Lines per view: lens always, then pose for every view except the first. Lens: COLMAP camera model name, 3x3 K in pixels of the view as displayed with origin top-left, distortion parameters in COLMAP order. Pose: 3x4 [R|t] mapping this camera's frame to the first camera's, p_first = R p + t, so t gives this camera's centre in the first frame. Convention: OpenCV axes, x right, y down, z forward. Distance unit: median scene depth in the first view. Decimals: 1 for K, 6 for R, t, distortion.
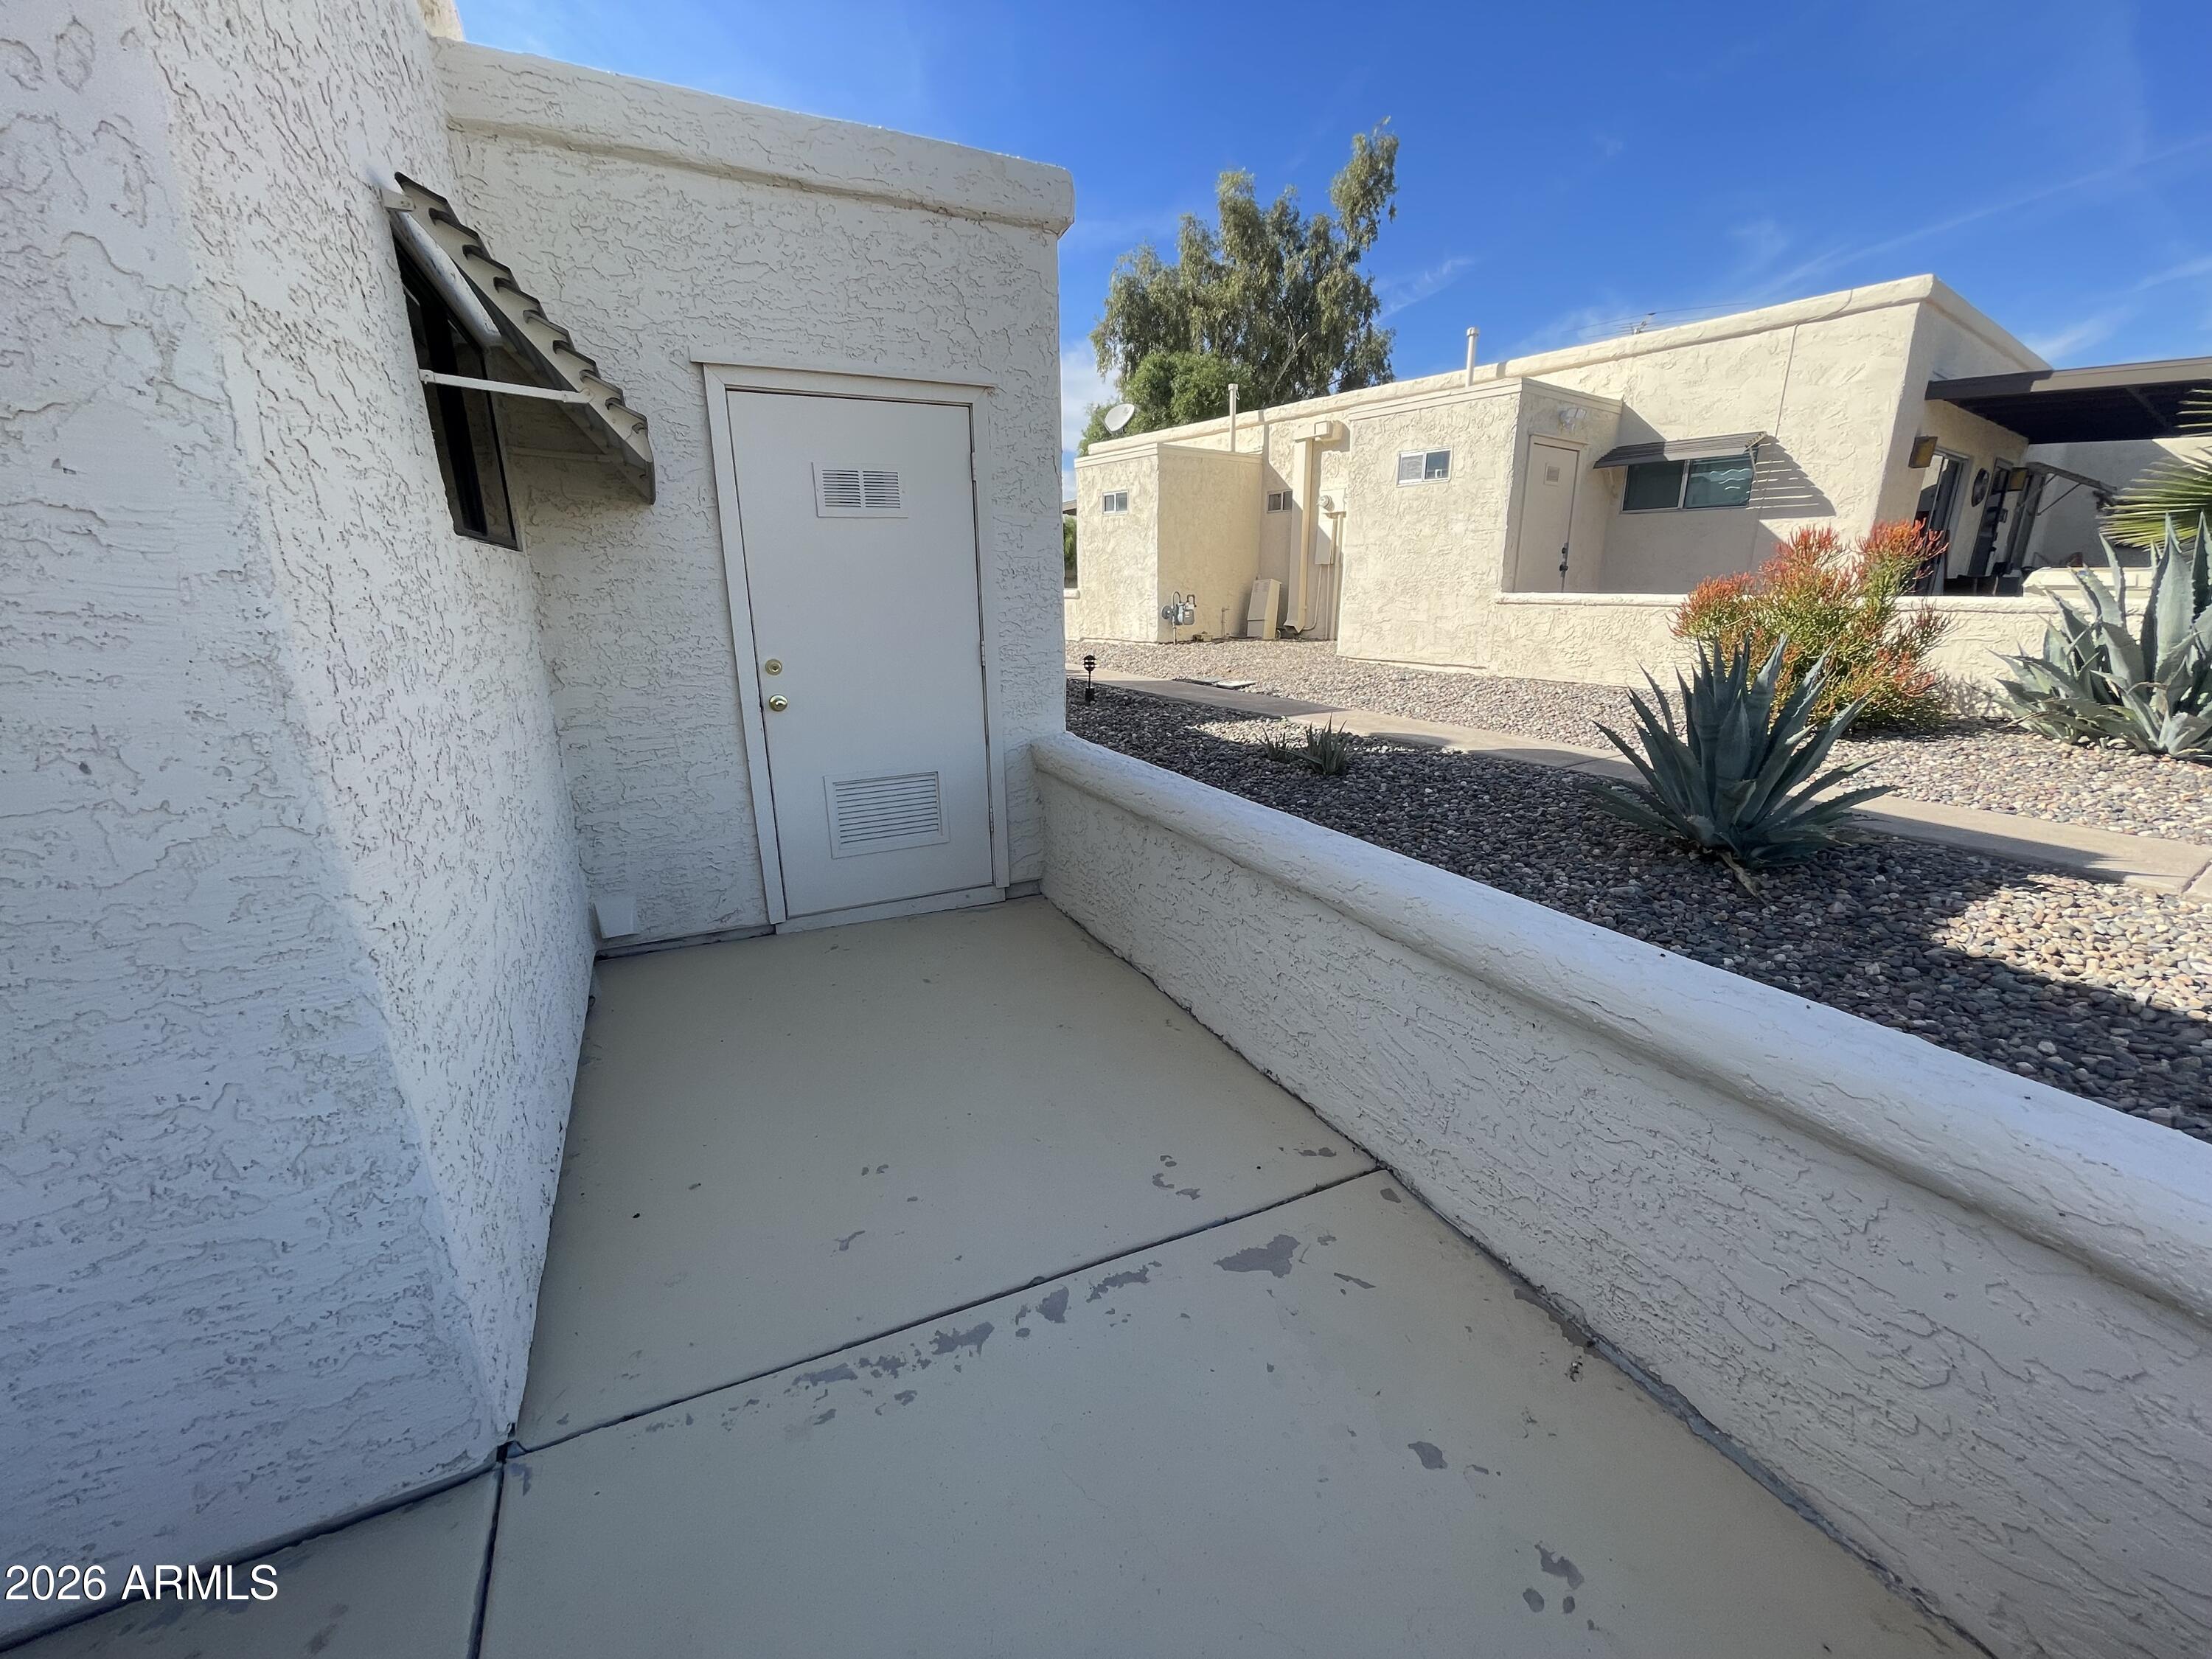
lens RADIAL K [[893.8, 0, 1102.8], [0, 893.8, 831.0], [0, 0, 1]] dist [-0.000335, 0.000192]
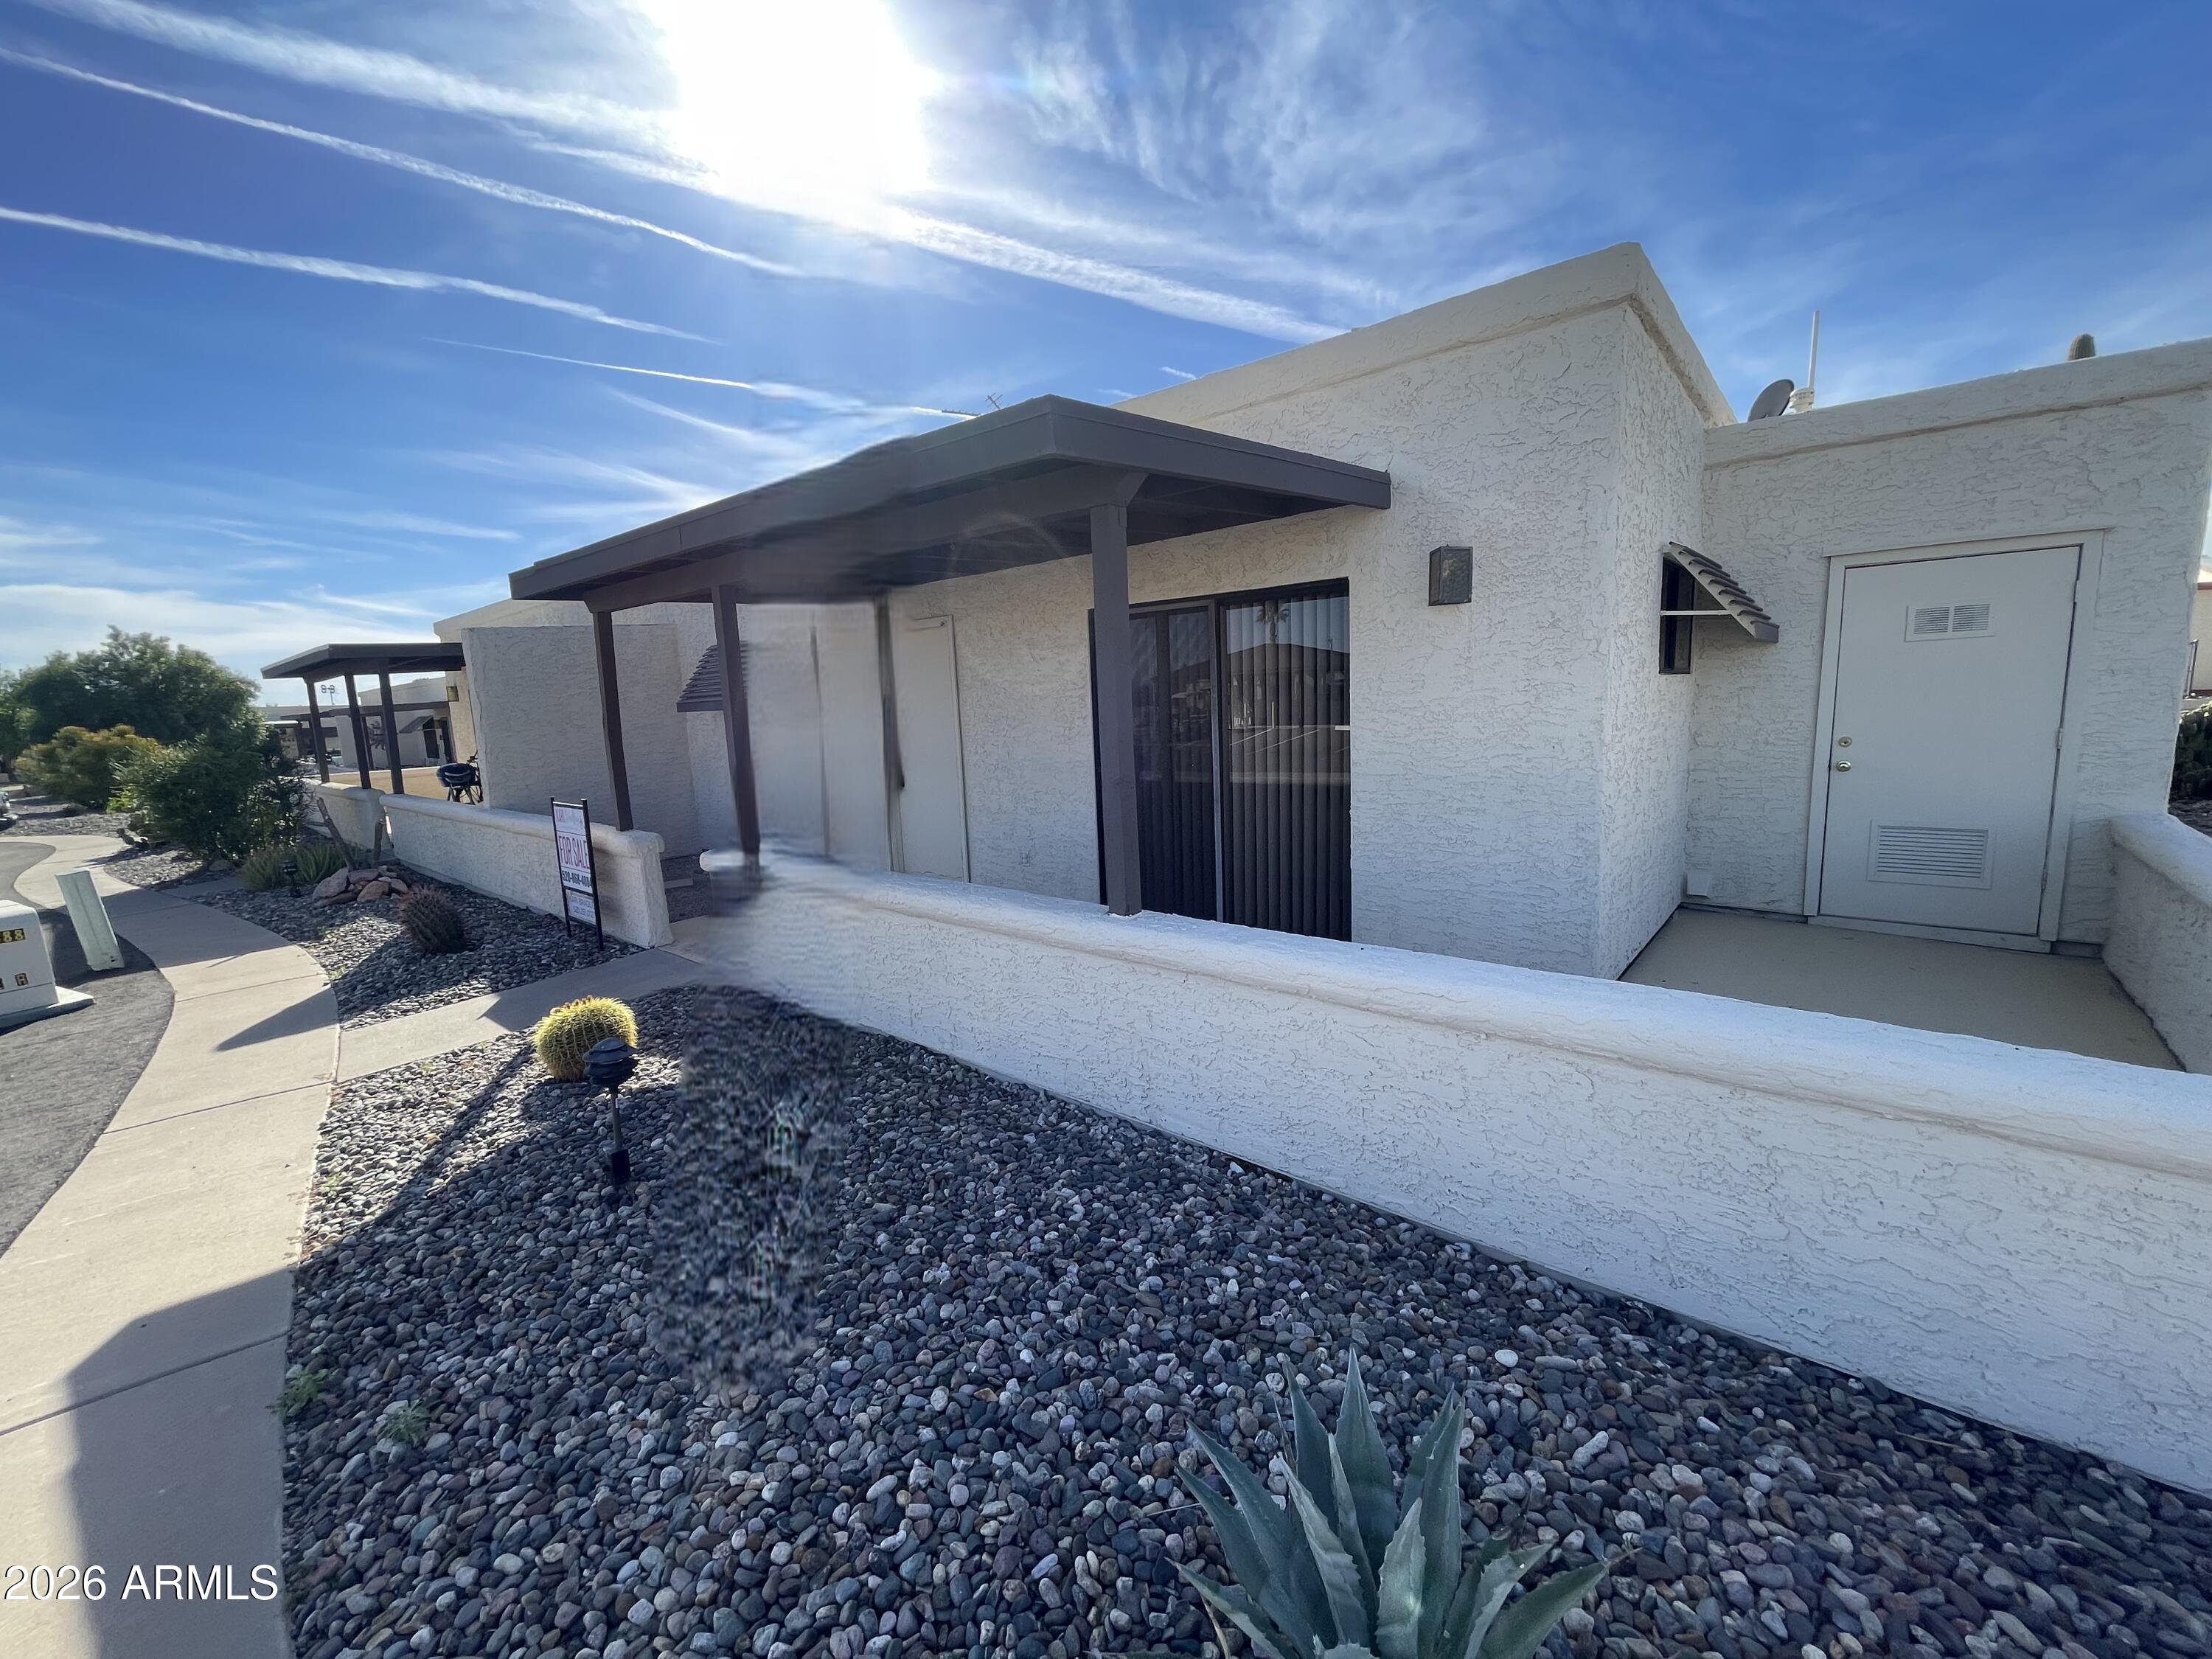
lens RADIAL K [[893.8, 0, 1103.7], [0, 893.8, 825.4], [0, 0, 1]] dist [-0.000335, 0.000192]
pose [[0.406296, 0.125175, -0.905127, 0.503272], [-0.215116, 0.975834, 0.038391, 0.163868], [0.888059, 0.179110, 0.423404, -0.714837]]
